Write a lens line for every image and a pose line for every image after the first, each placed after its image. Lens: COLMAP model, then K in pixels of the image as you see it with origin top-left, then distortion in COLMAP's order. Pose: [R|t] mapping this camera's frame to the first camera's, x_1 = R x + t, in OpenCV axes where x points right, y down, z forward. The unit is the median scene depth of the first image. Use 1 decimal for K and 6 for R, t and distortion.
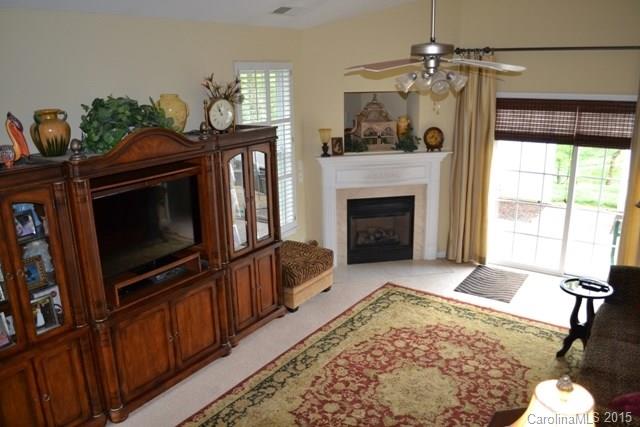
lens RADIAL K [[514.2, 0, 319.2], [0, 514.2, 214.9], [0, 0, 1]] dist [-0.074433, -0.004682]
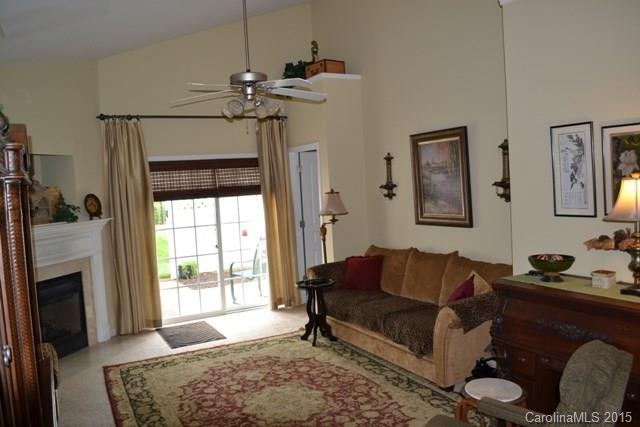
lens RADIAL K [[514.2, 0, 317.8], [0, 514.2, 211.8], [0, 0, 1]] dist [-0.074433, -0.004682]
pose [[0.452429, -0.061073, 0.889707, -0.468329], [0.288816, 0.953919, -0.081386, 0.062306], [-0.843738, 0.293783, 0.449219, 0.275411]]
